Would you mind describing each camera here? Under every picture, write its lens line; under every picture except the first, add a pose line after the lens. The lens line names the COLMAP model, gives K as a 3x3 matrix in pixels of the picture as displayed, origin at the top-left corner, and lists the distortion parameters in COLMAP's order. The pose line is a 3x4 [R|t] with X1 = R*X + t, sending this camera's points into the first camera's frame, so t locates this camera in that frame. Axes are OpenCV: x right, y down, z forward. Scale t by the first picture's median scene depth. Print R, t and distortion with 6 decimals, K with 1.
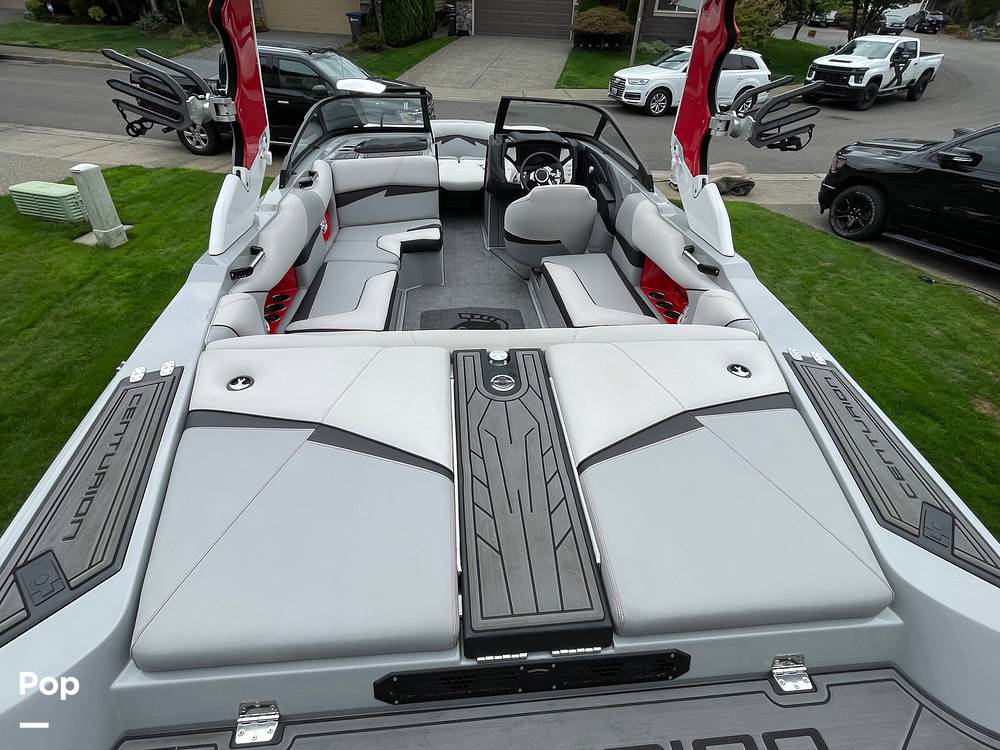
lens RADIAL K [[514.8, 0, 500.0], [0, 514.8, 375.0], [0, 0, 1]] dist [-0.006715, 0.010706]
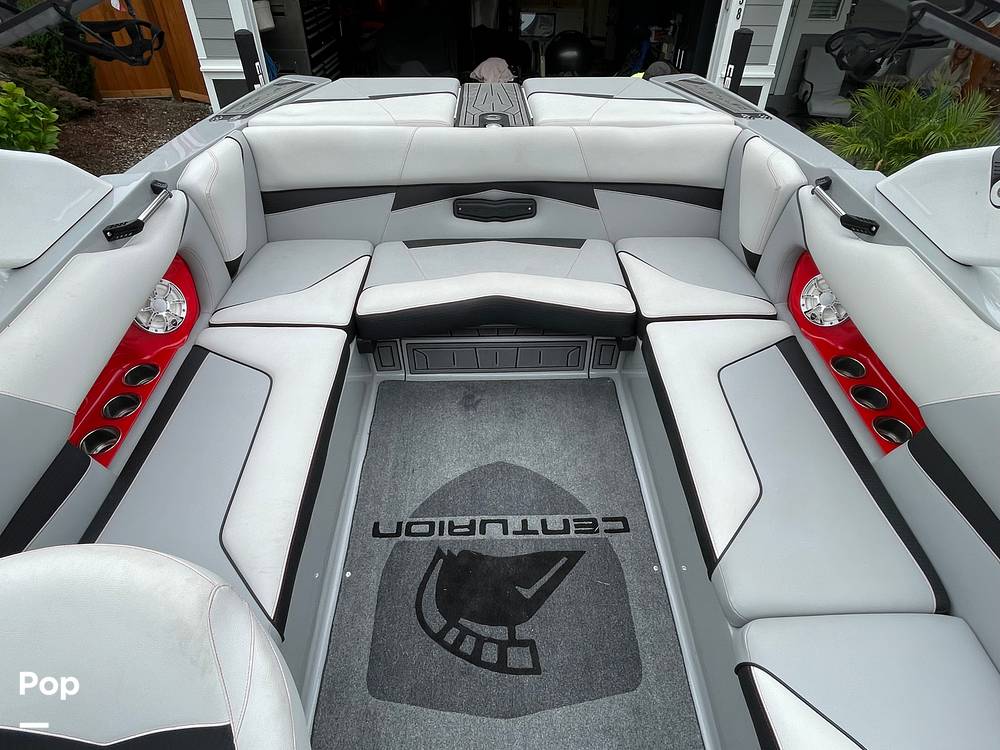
lens RADIAL K [[577.8, 0, 500.0], [0, 577.8, 375.0], [0, 0, 1]] dist [-0.001417, -0.002693]
pose [[-0.996688, -0.076521, 0.027535, -0.060828], [0.006145, 0.266758, 0.963744, -0.724797], [-0.081092, 0.960721, -0.265404, 1.168458]]
